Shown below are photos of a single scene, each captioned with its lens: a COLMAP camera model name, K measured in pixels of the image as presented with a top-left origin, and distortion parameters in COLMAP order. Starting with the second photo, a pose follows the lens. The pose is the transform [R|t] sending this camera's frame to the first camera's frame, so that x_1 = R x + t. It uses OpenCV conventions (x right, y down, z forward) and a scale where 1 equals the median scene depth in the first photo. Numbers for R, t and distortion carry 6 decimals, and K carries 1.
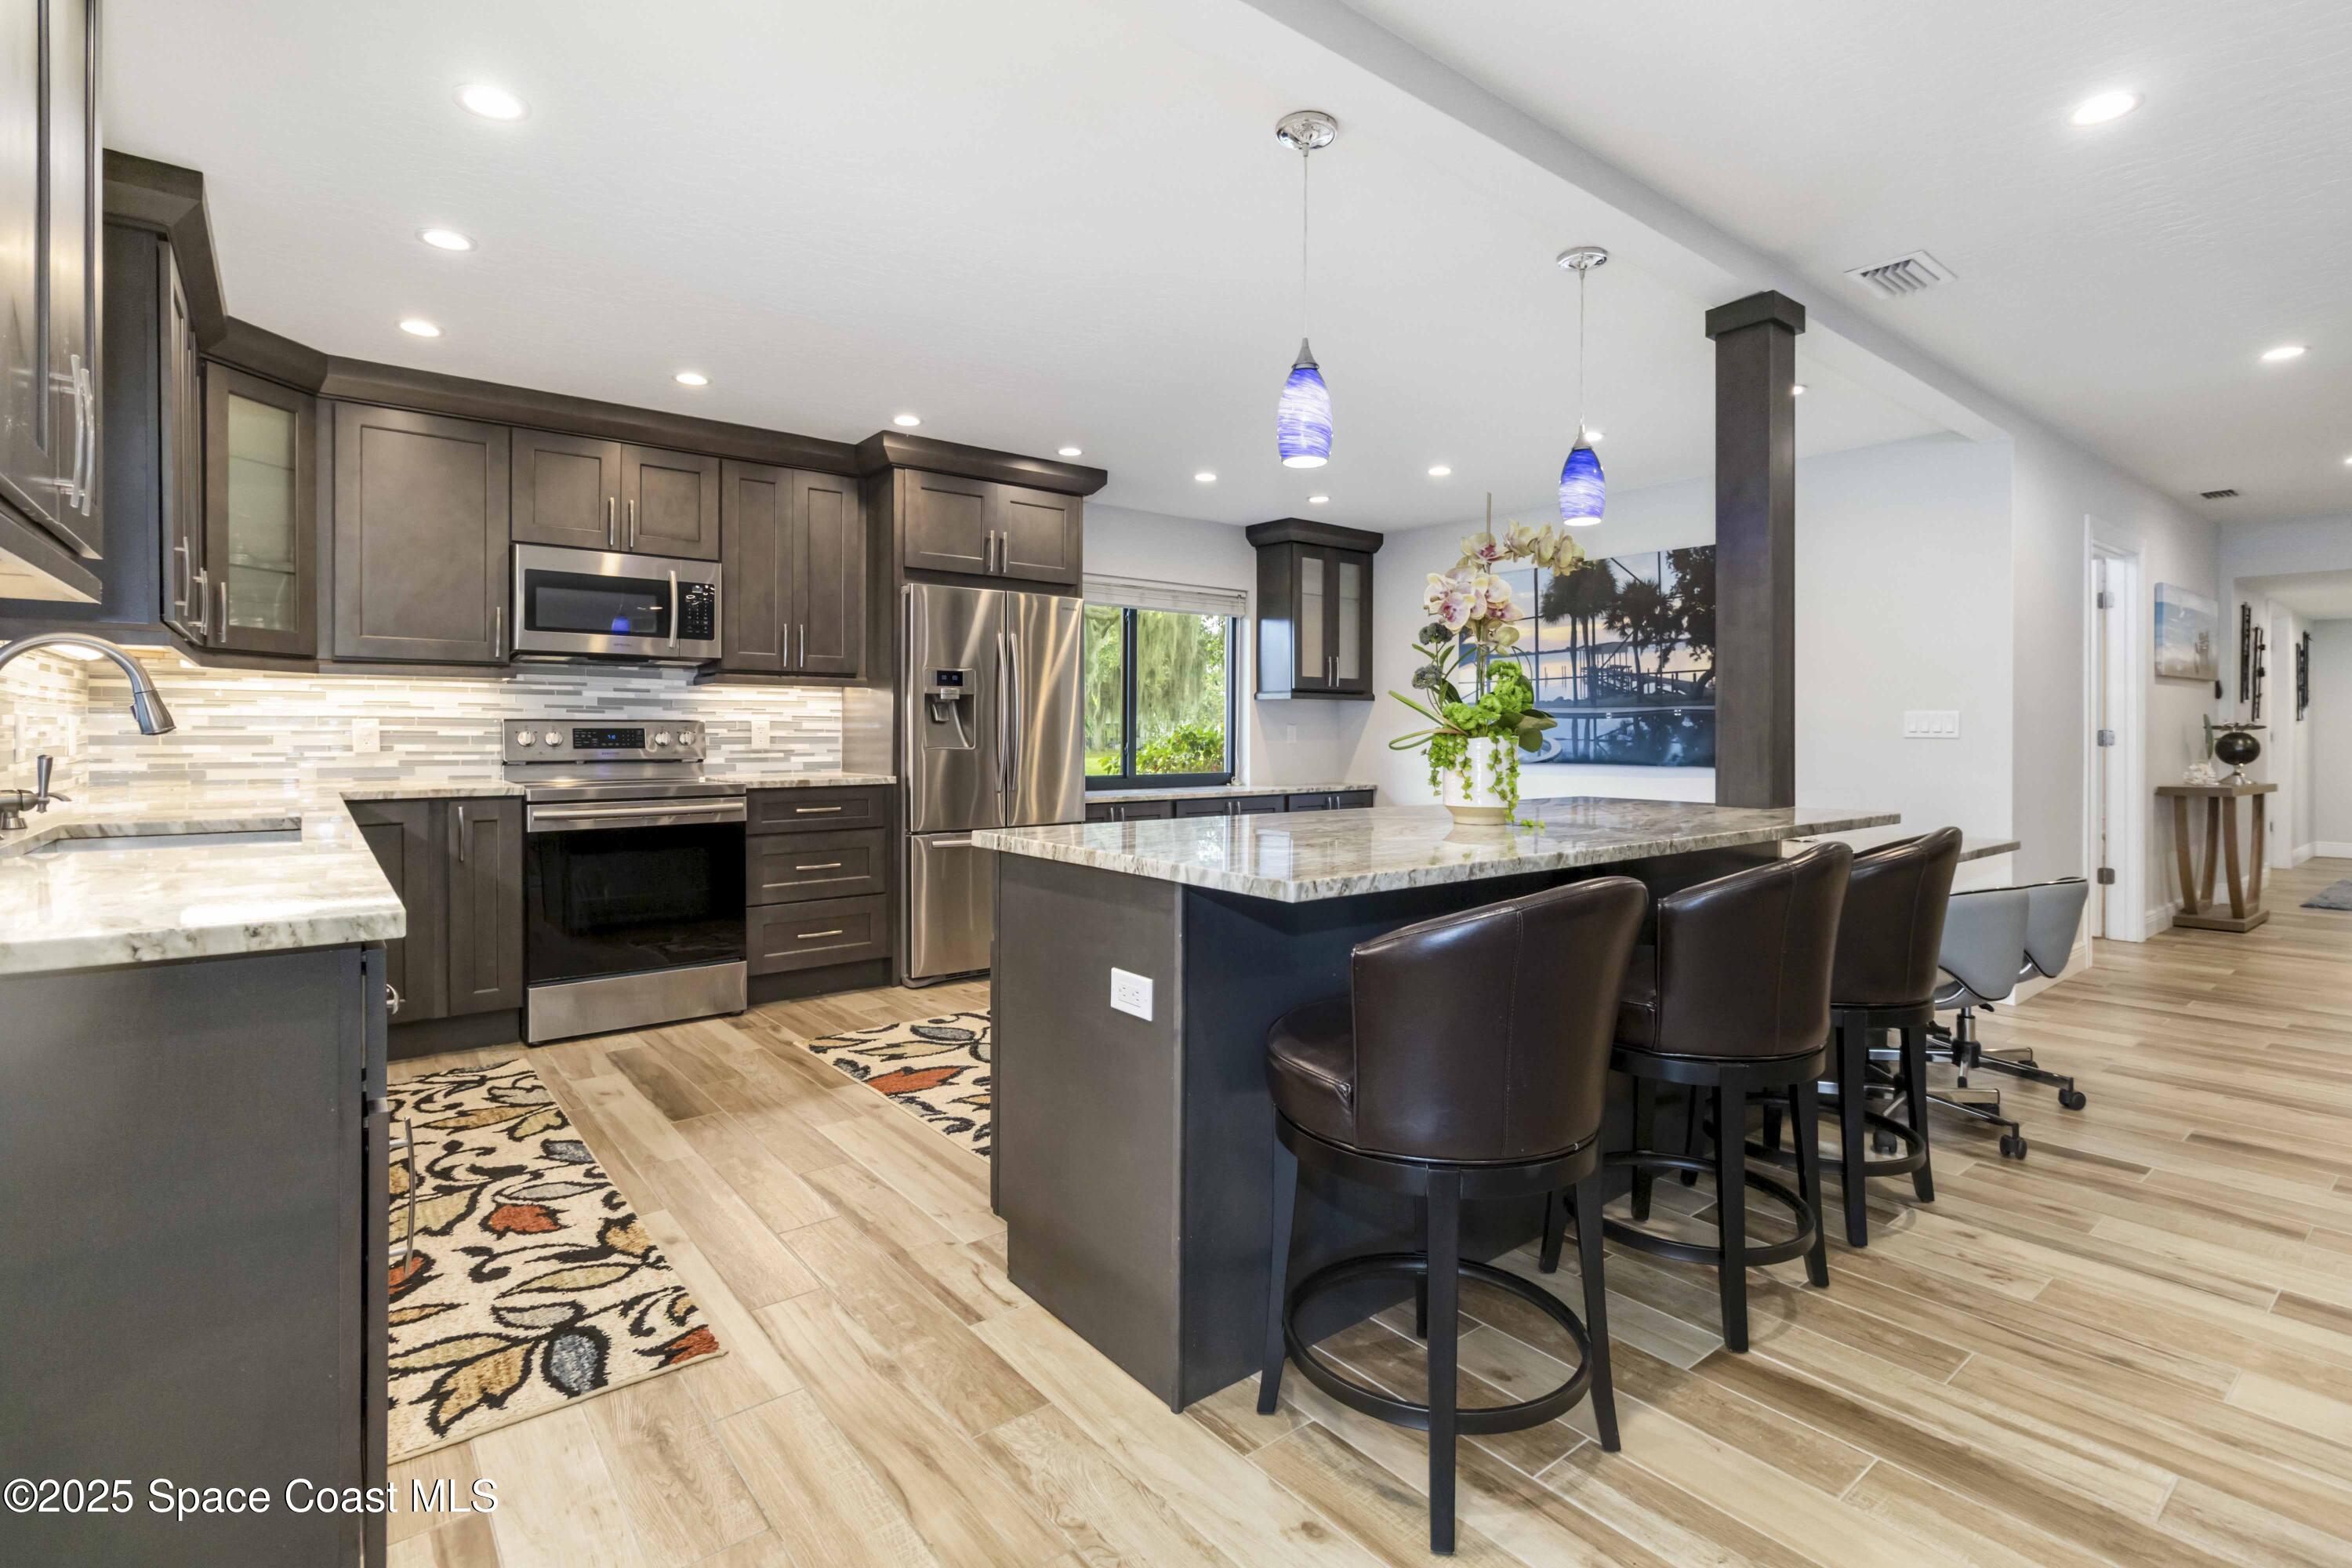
lens RADIAL K [[1101.9, 0, 1181.9], [0, 1101.9, 741.2], [0, 0, 1]] dist [-0.002023, -0.000232]
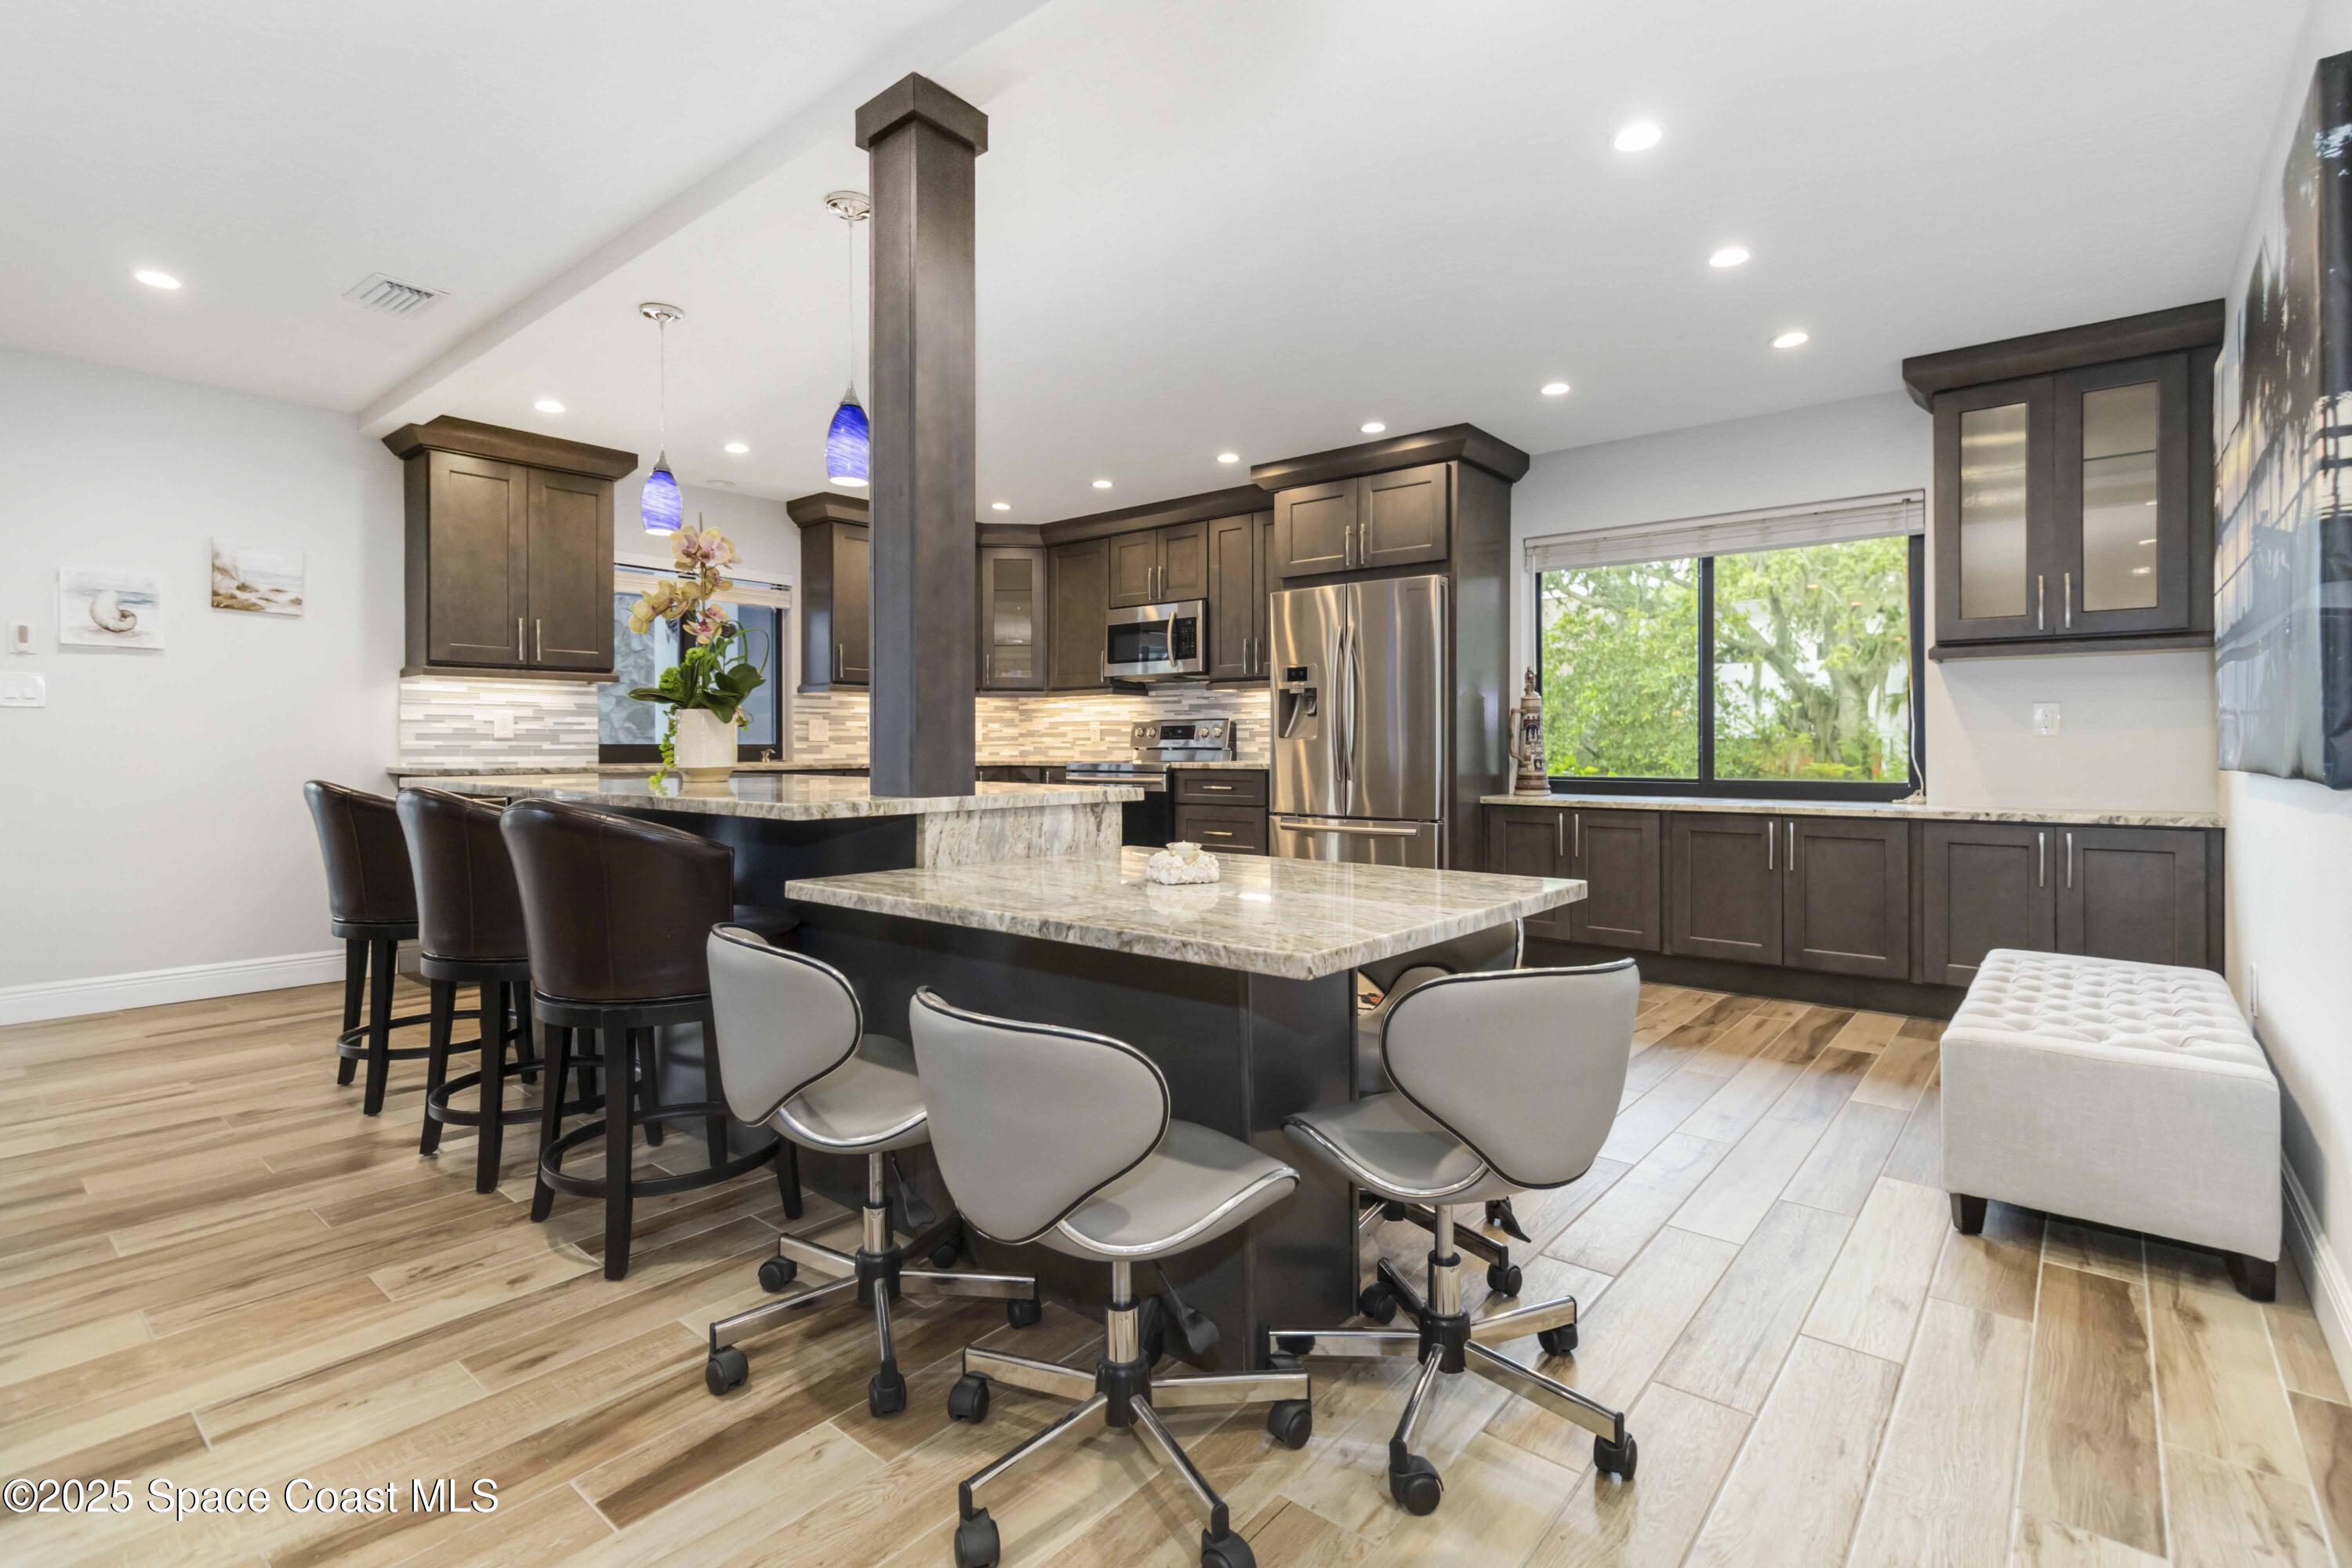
lens RADIAL K [[1101.9, 0, 1181.9], [0, 1101.9, 741.2], [0, 0, 1]] dist [-0.002023, -0.000232]
pose [[0.203370, -0.005880, -0.979084, 0.613926], [-0.006156, 0.999955, -0.007284, 0.013371], [0.979083, 0.007509, 0.203325, 0.492901]]
